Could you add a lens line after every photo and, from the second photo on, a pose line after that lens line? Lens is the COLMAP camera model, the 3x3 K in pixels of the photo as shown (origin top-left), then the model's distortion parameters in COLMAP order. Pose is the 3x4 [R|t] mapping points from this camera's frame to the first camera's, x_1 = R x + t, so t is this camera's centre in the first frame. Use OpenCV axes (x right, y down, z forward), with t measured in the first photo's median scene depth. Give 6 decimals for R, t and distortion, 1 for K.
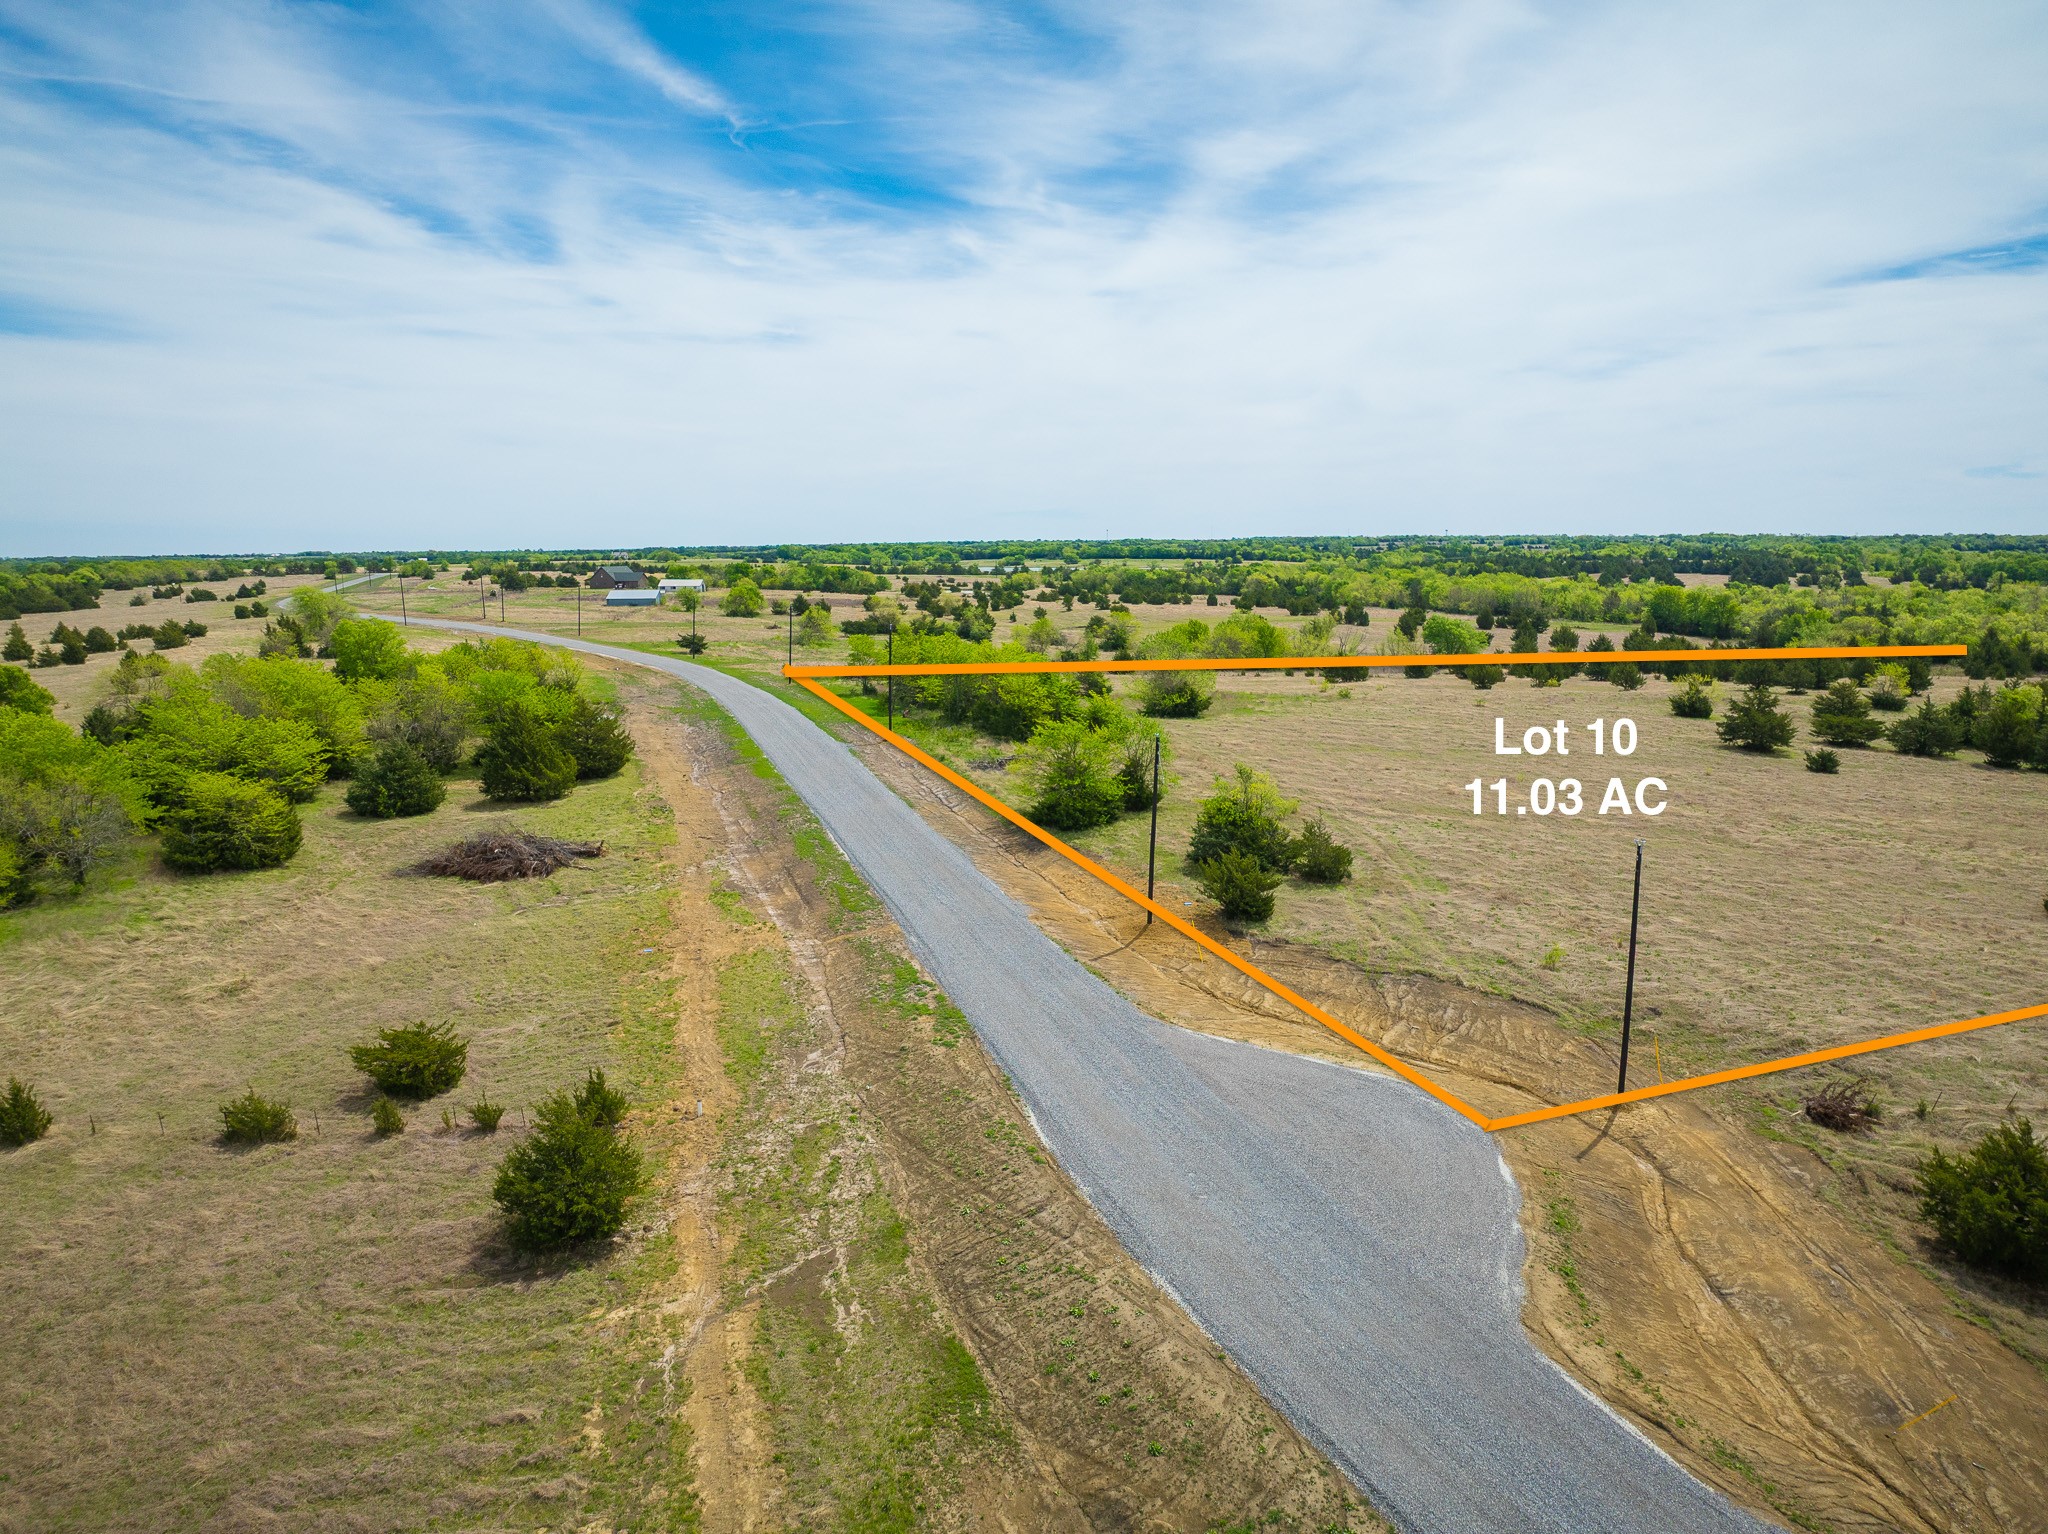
lens RADIAL K [[1441.2, 0, 1025.3], [0, 1441.2, 771.1], [0, 0, 1]] dist [-0.033031, -0.004218]
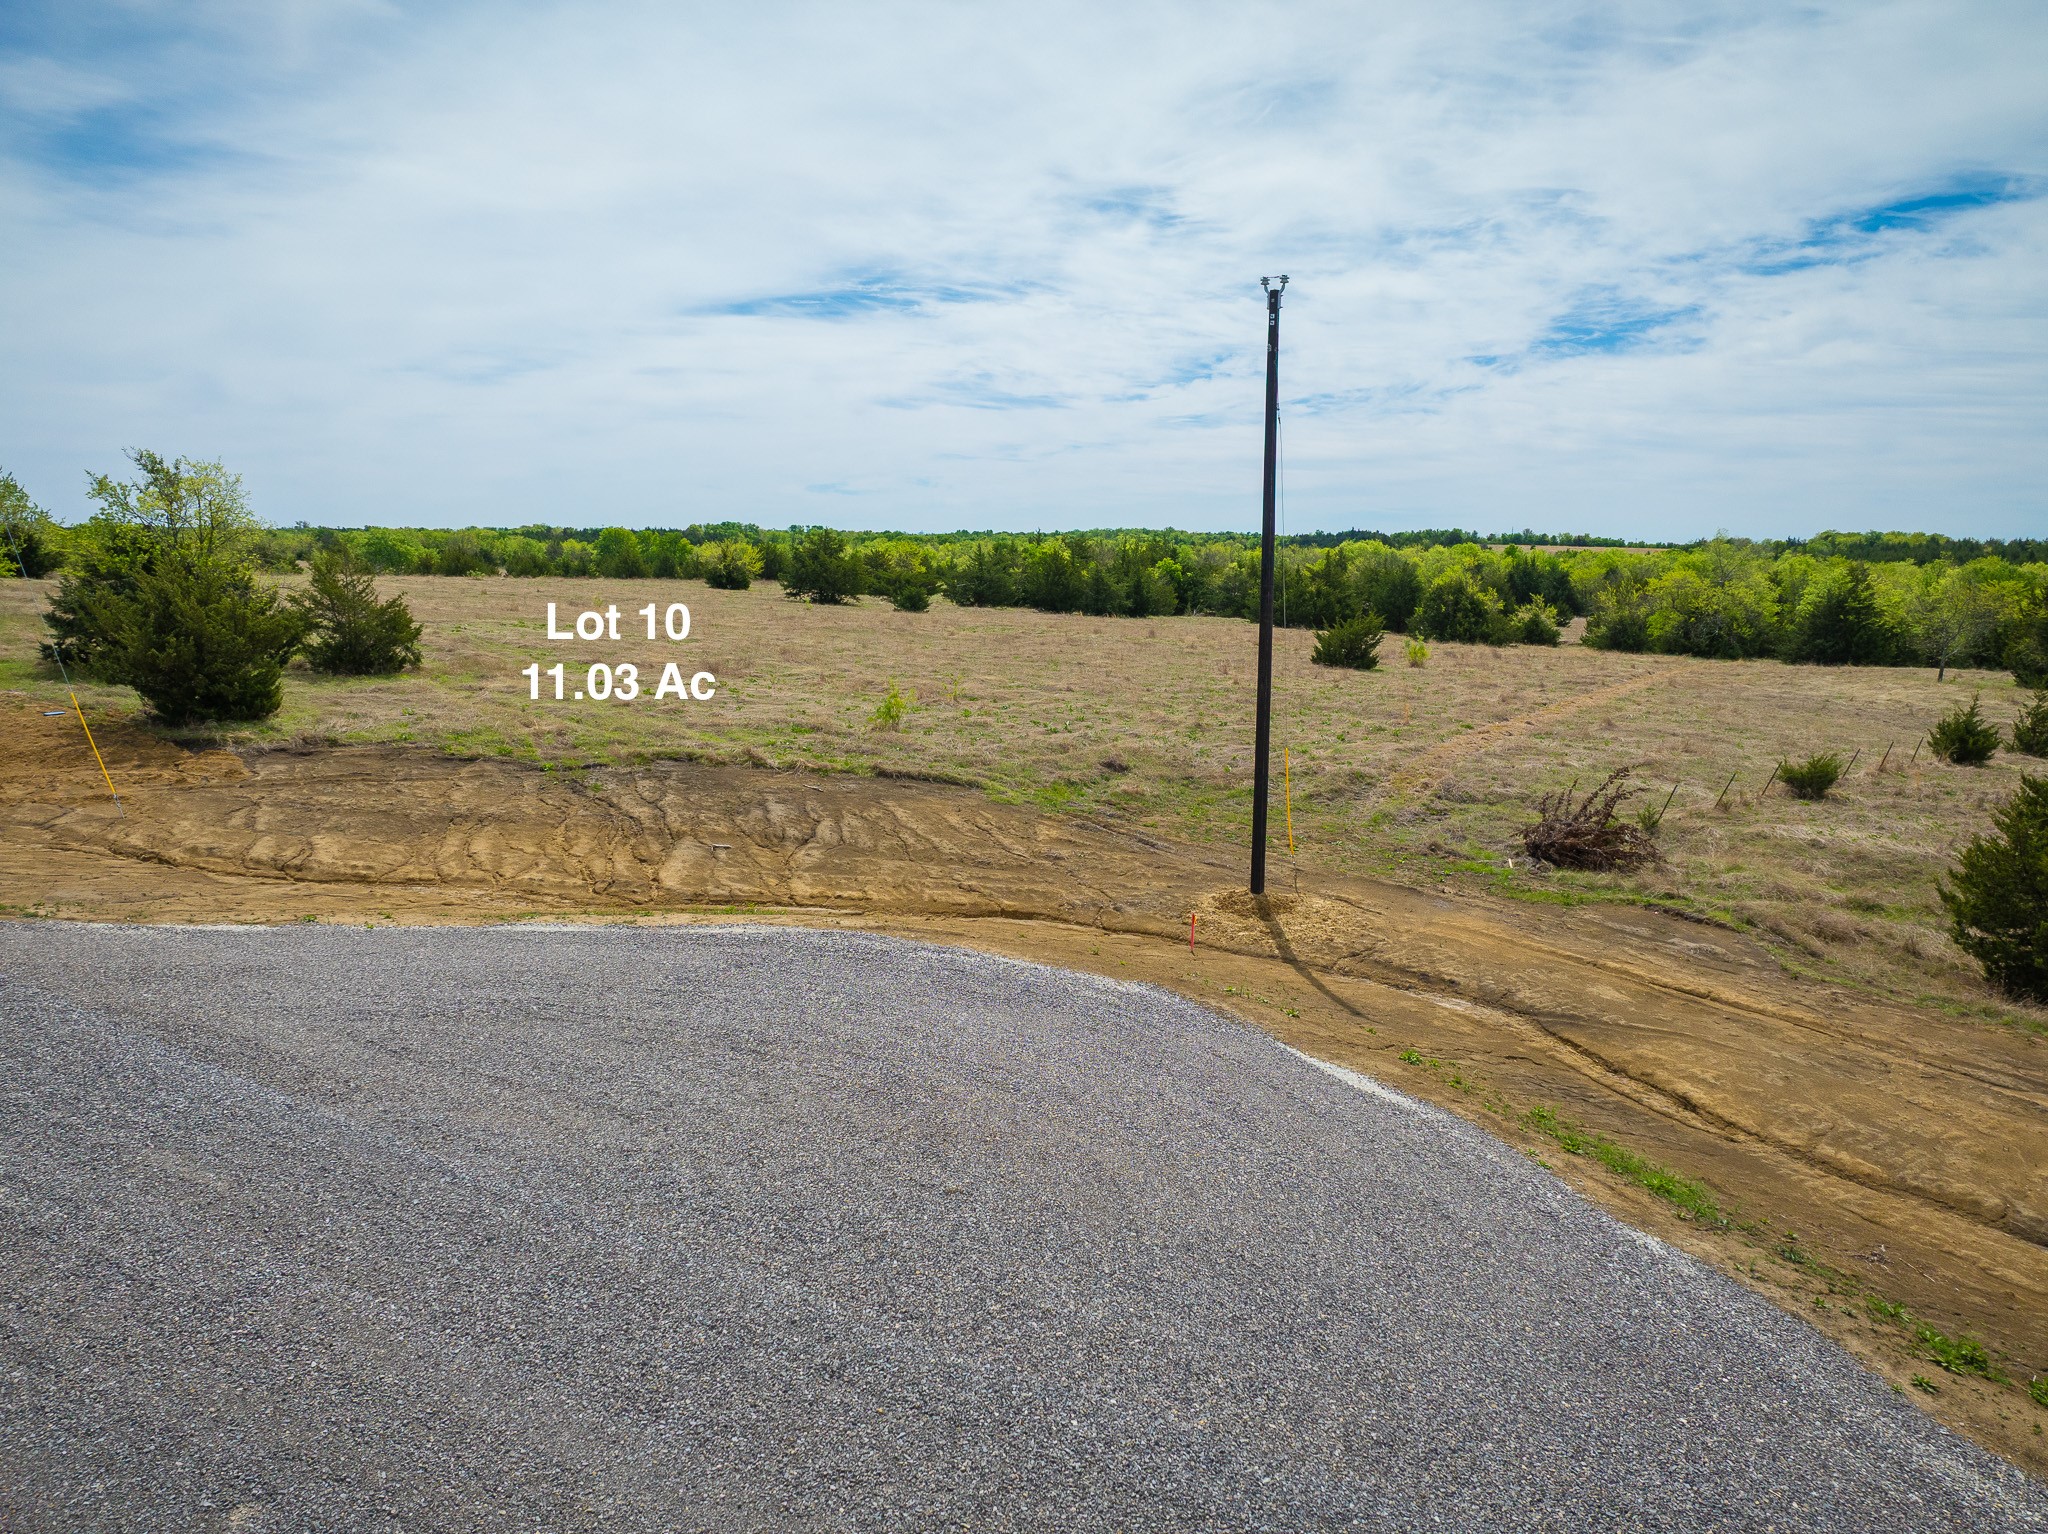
lens RADIAL K [[1466.3, 0, 1014.0], [0, 1466.3, 691.9], [0, 0, 1]] dist [-0.032104, -0.001290]
pose [[0.750124, -0.050706, 0.659351, 0.011321], [0.090440, 0.995554, -0.026329, 0.030601], [-0.655084, 0.079382, 0.751374, 0.124323]]
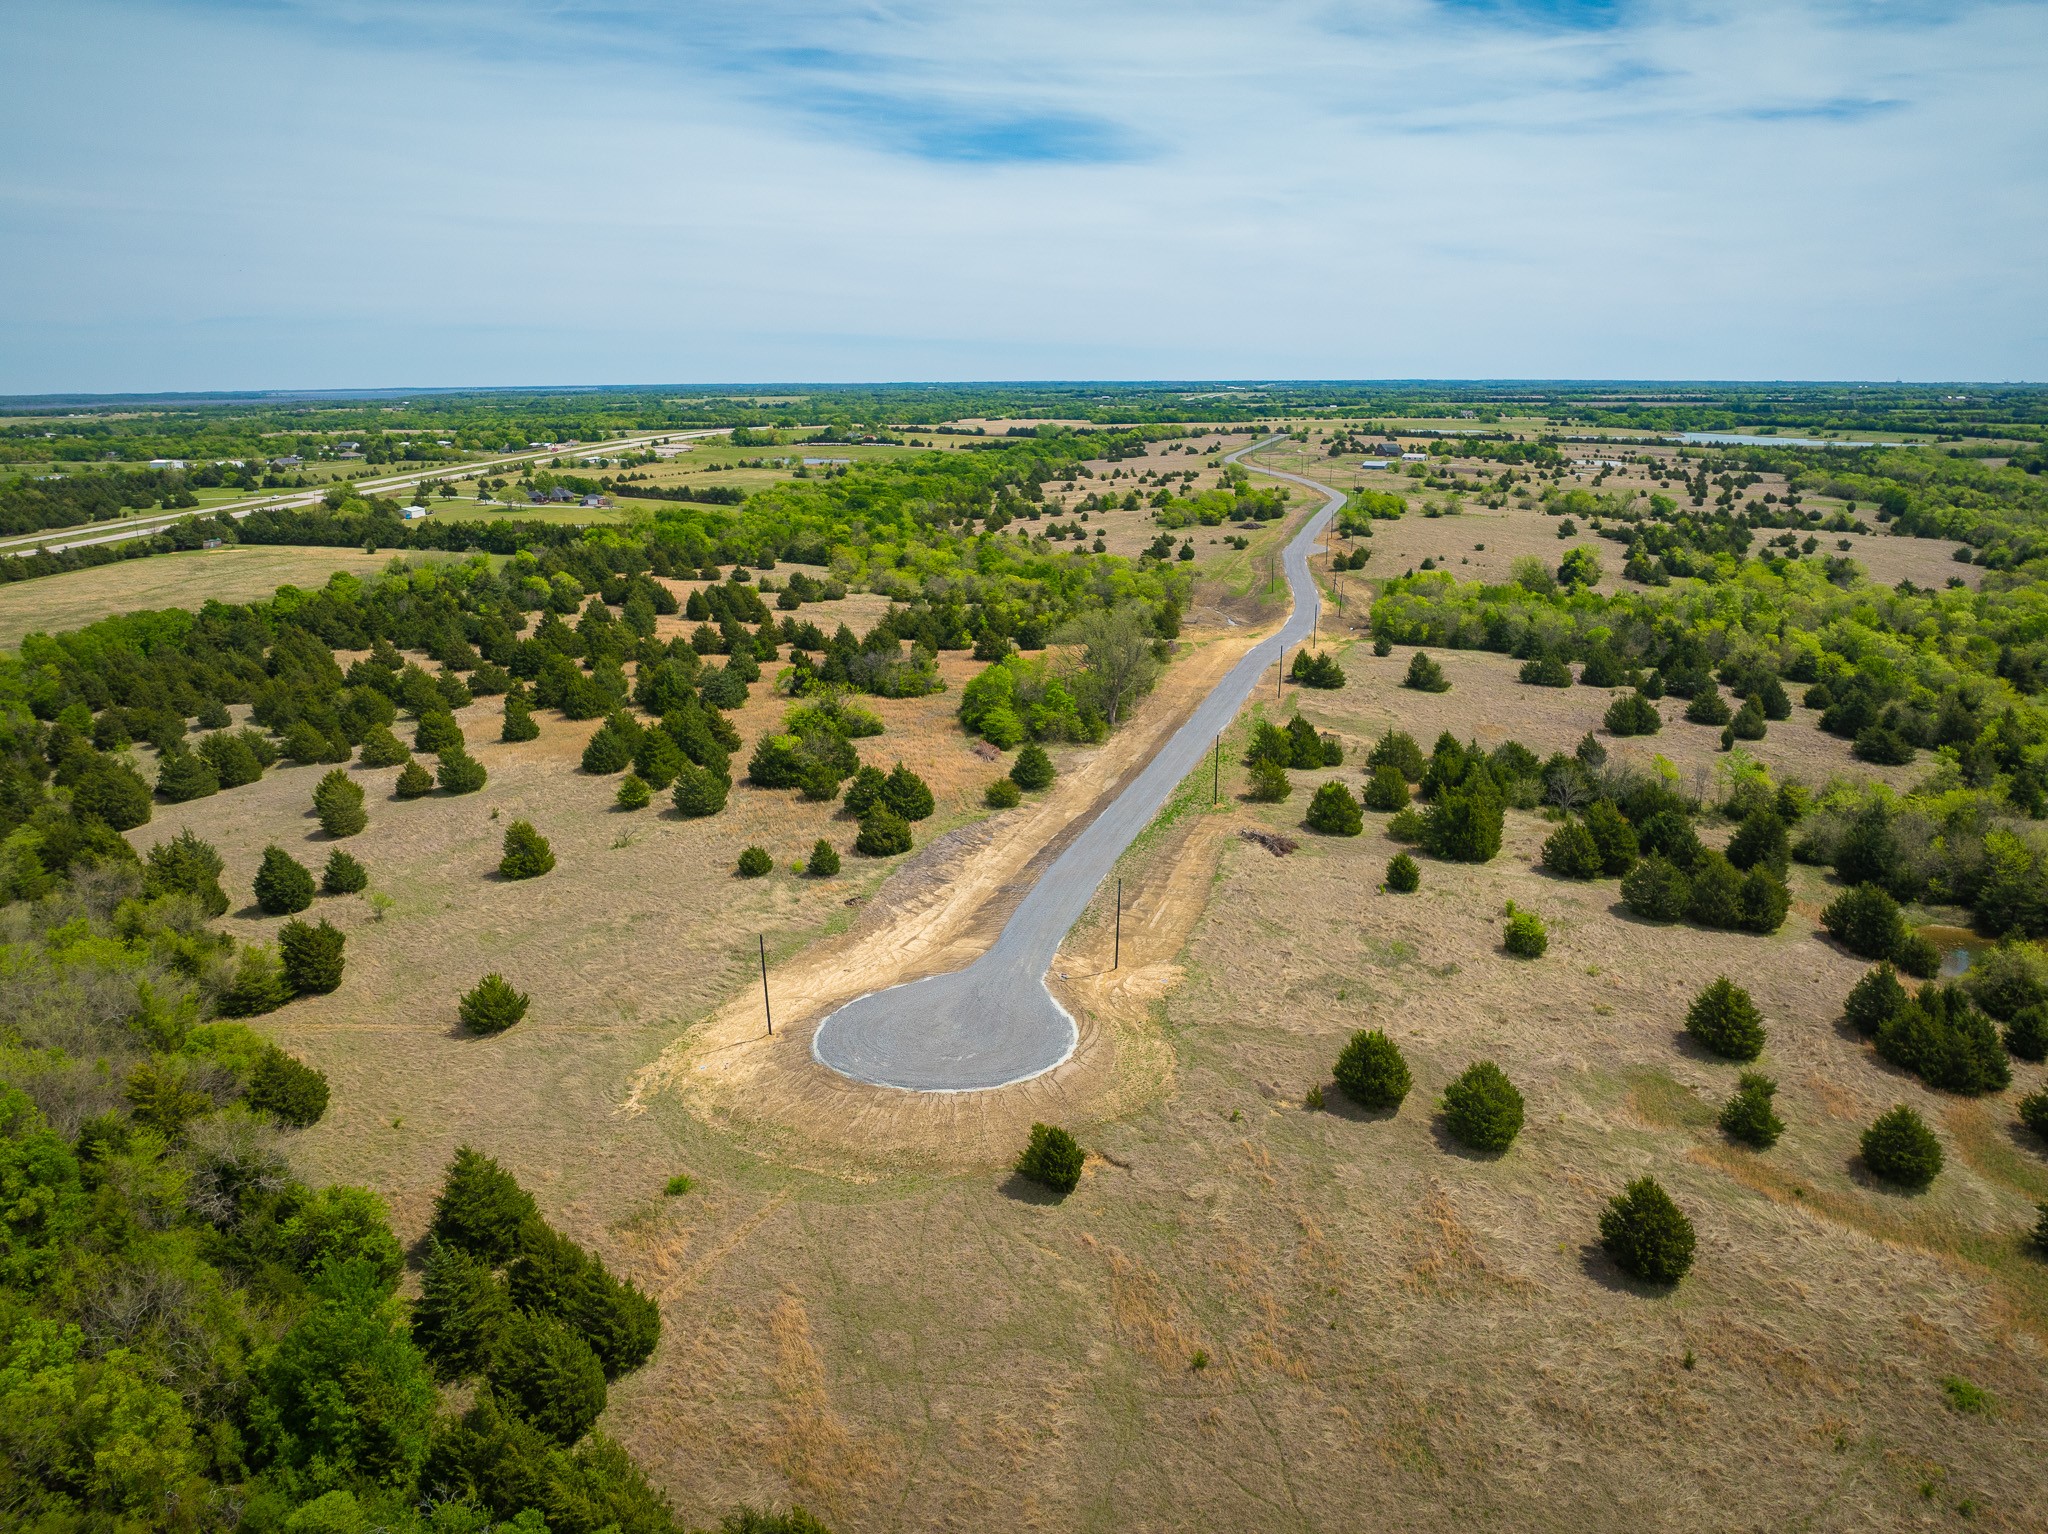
lens RADIAL K [[1428.3, 0, 1025.6], [0, 1428.3, 781.6], [0, 0, 1]] dist [-0.049354, 0.021068]
pose [[0.815129, 0.162863, -0.555914, 0.682987], [-0.092356, 0.983927, 0.152834, 0.083193], [0.571869, -0.073238, 0.817069, -1.303674]]
